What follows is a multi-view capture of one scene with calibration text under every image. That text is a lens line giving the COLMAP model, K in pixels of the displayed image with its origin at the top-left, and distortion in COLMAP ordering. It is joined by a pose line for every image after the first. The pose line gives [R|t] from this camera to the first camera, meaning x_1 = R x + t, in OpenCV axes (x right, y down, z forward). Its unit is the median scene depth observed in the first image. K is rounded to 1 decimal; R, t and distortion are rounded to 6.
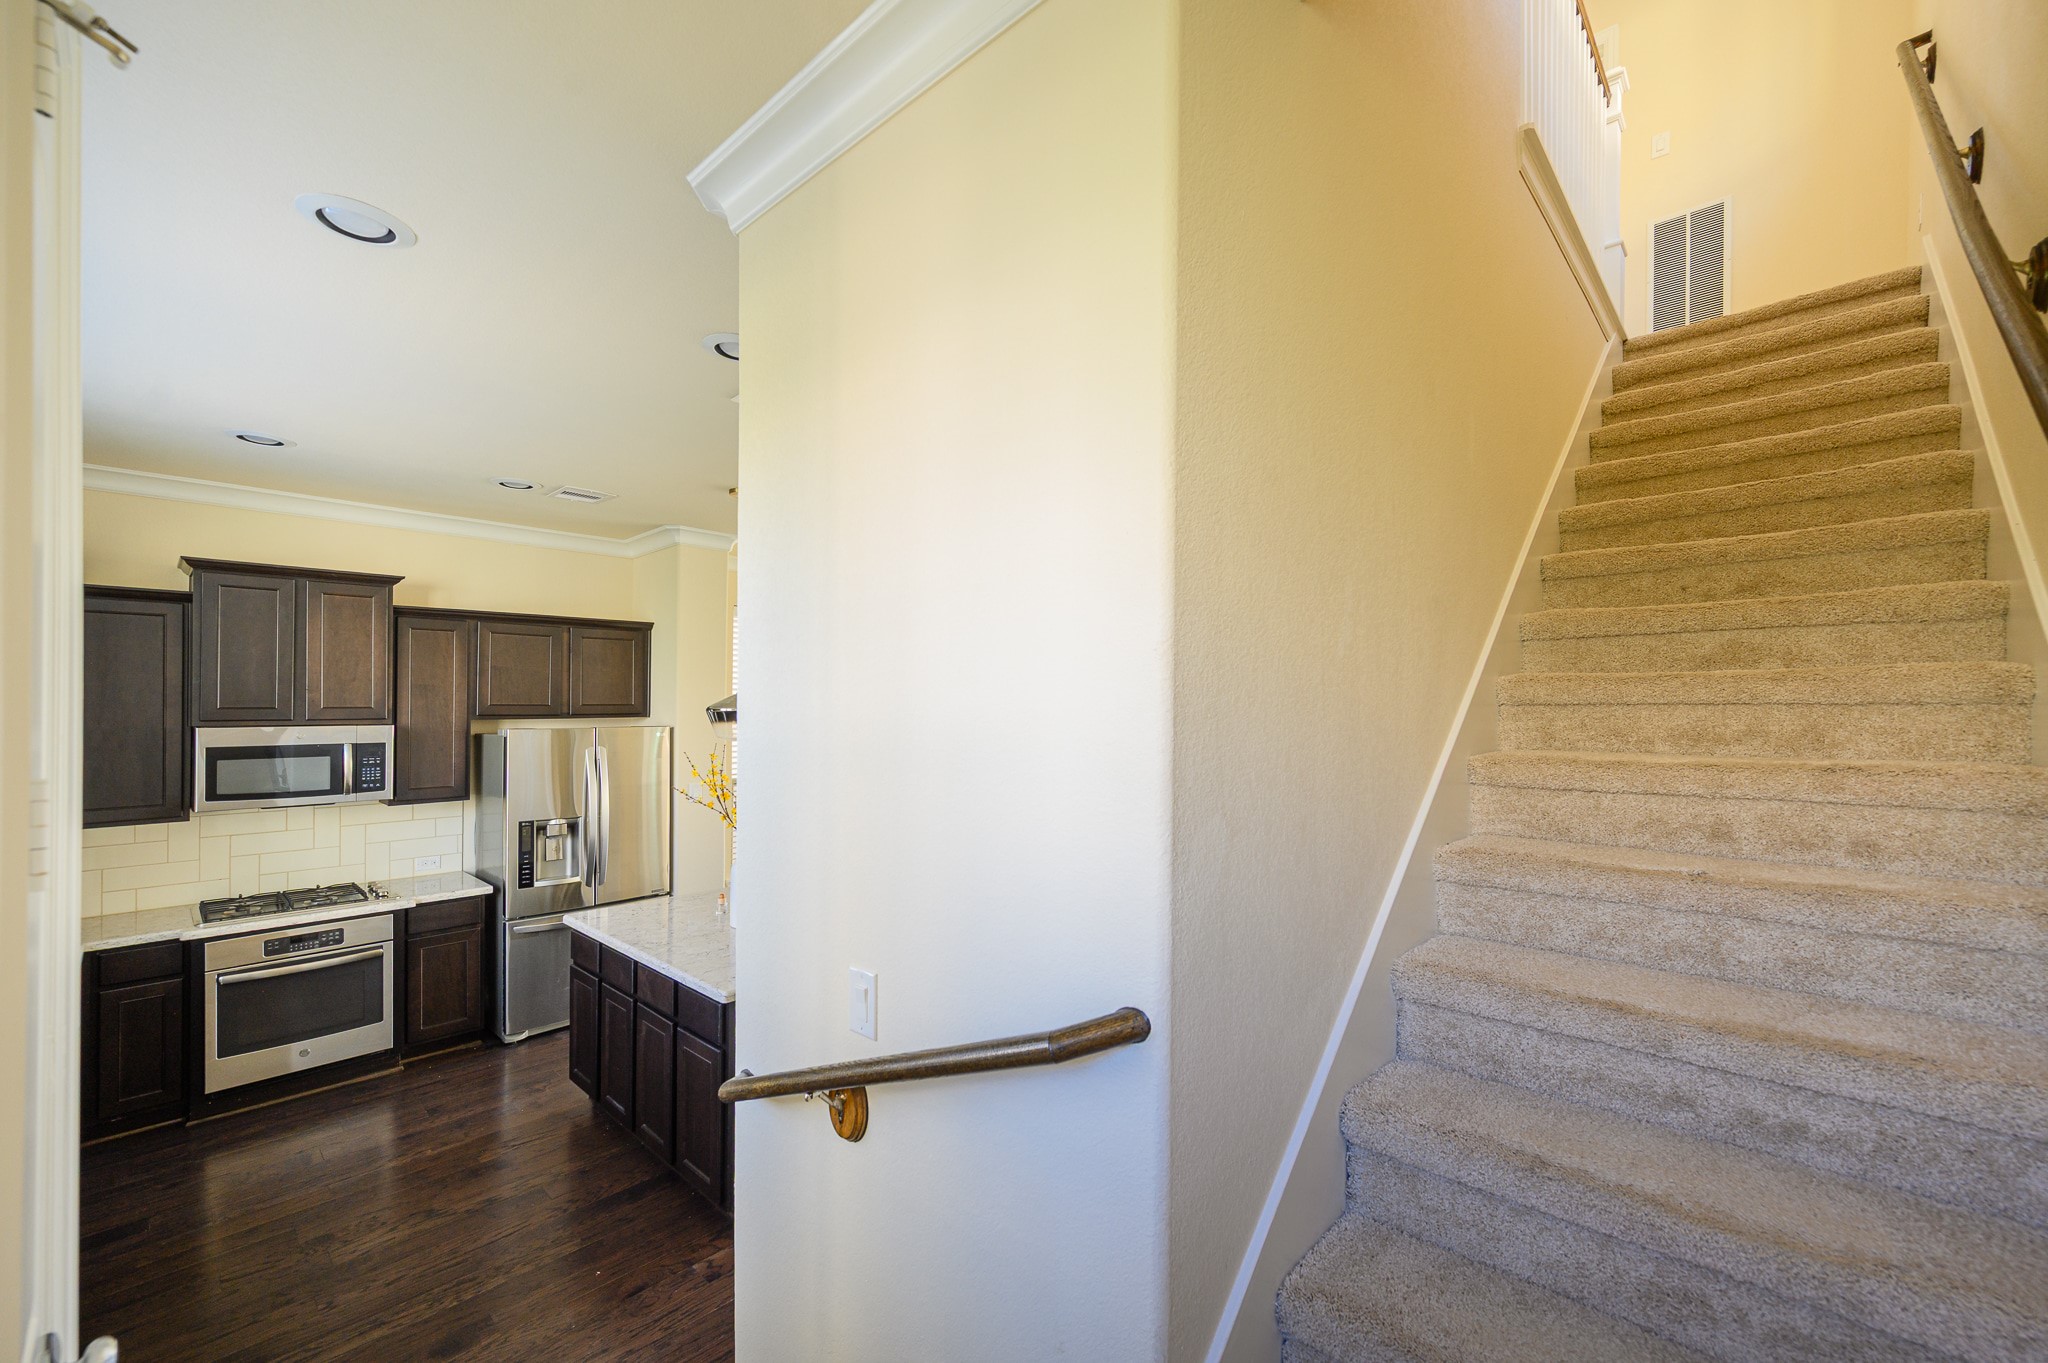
lens RADIAL K [[833.7, 0, 1029.8], [0, 833.7, 698.0], [0, 0, 1]] dist [0.002341, 0.001241]
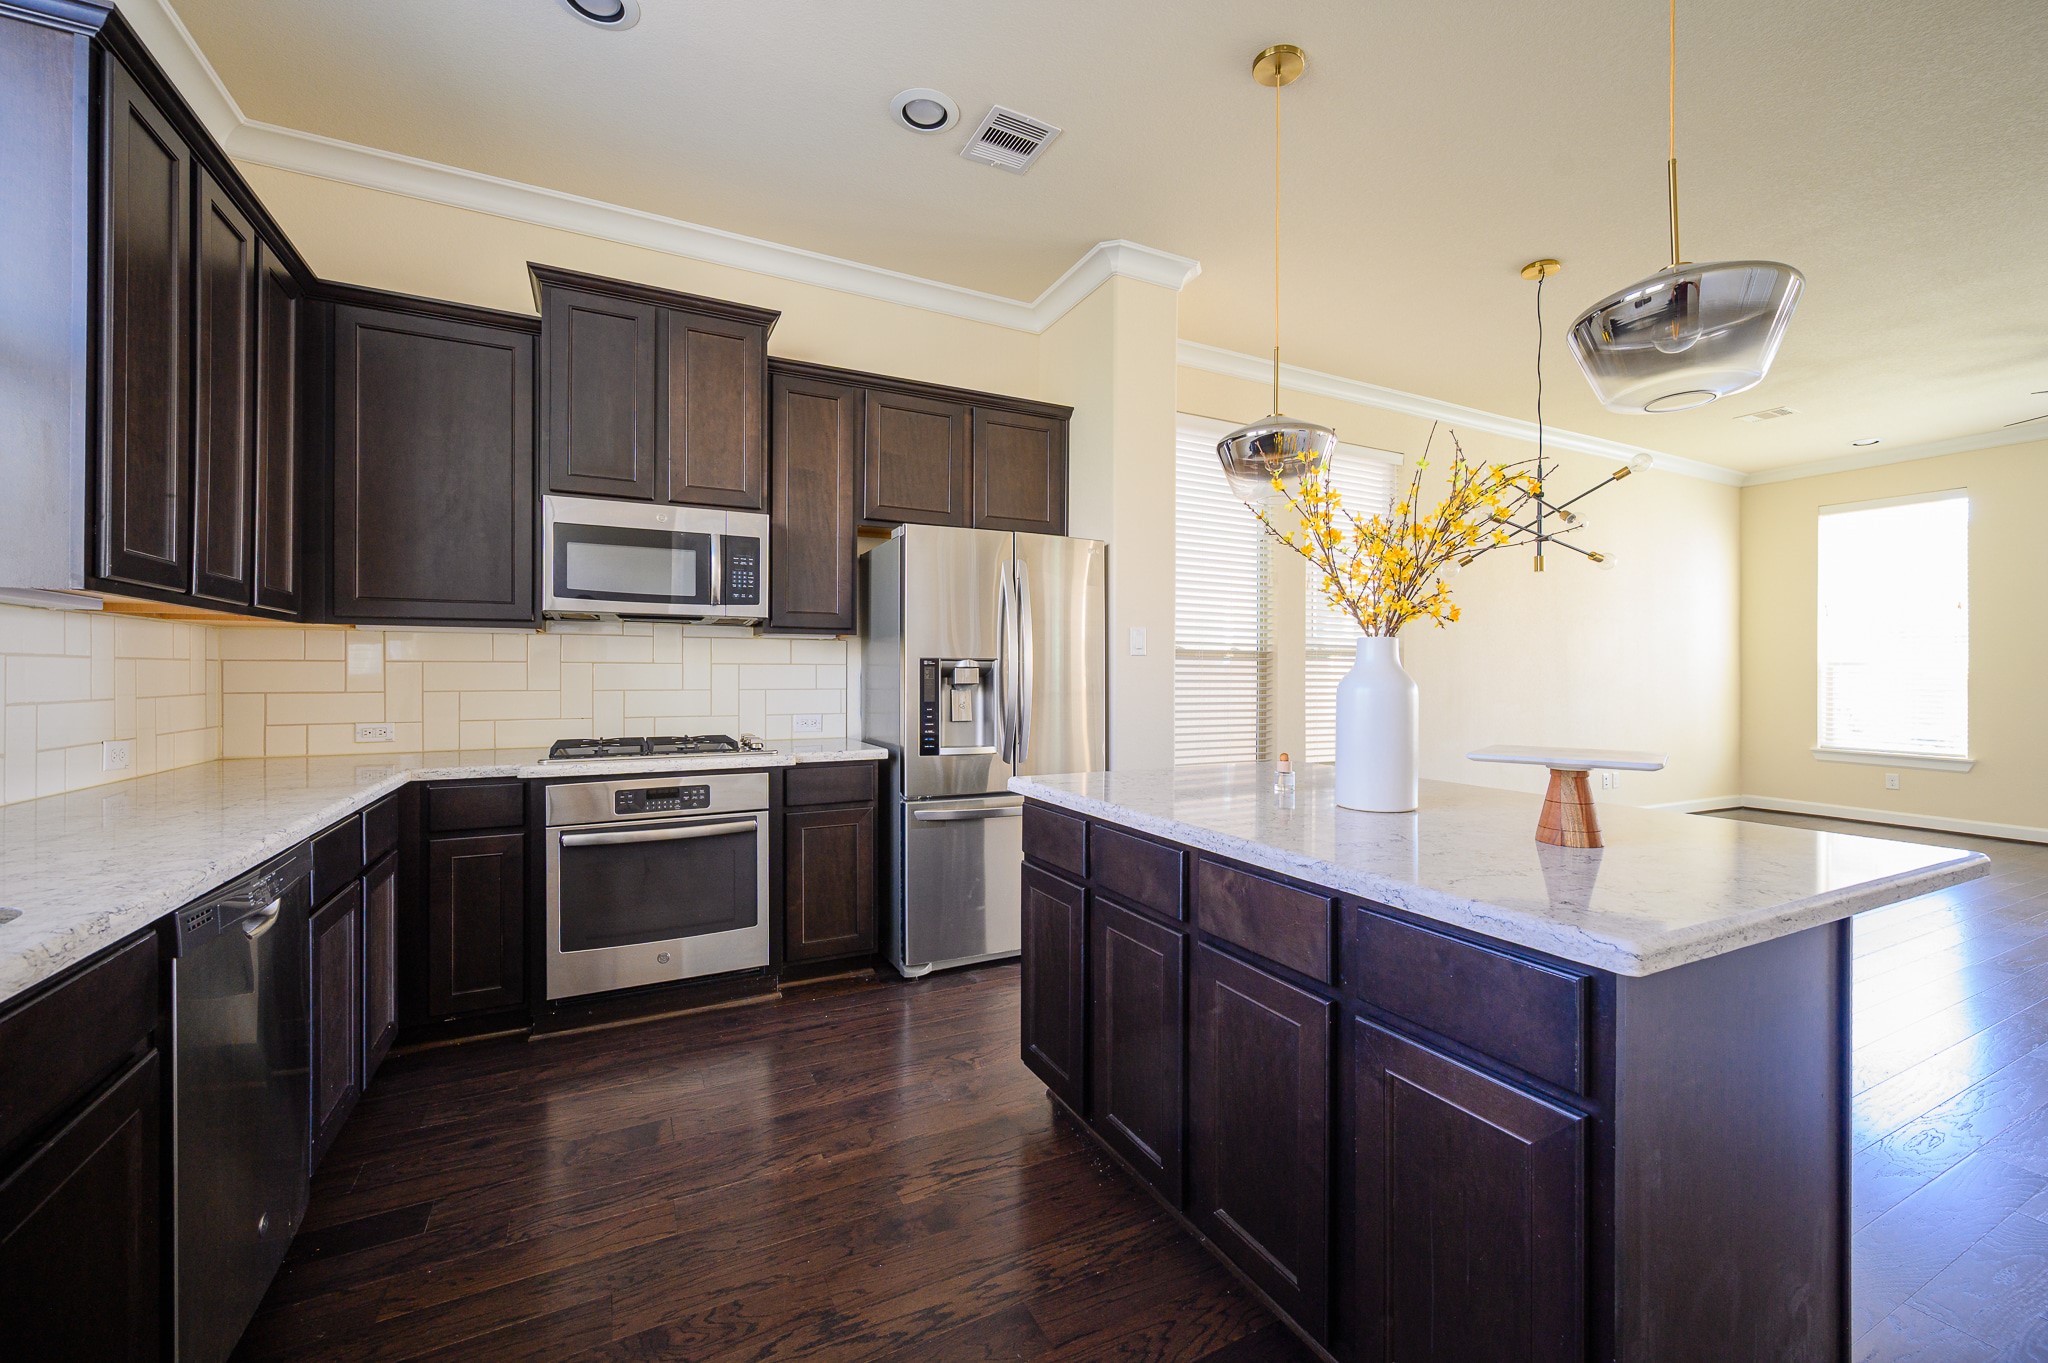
lens RADIAL K [[833.7, 0, 1027.9], [0, 833.7, 671.9], [0, 0, 1]] dist [0.002341, 0.001241]
pose [[0.937433, 0.001975, -0.348159, -0.318033], [0.001187, 0.999960, 0.008868, 0.168050], [0.348162, -0.008726, 0.937394, 0.424796]]
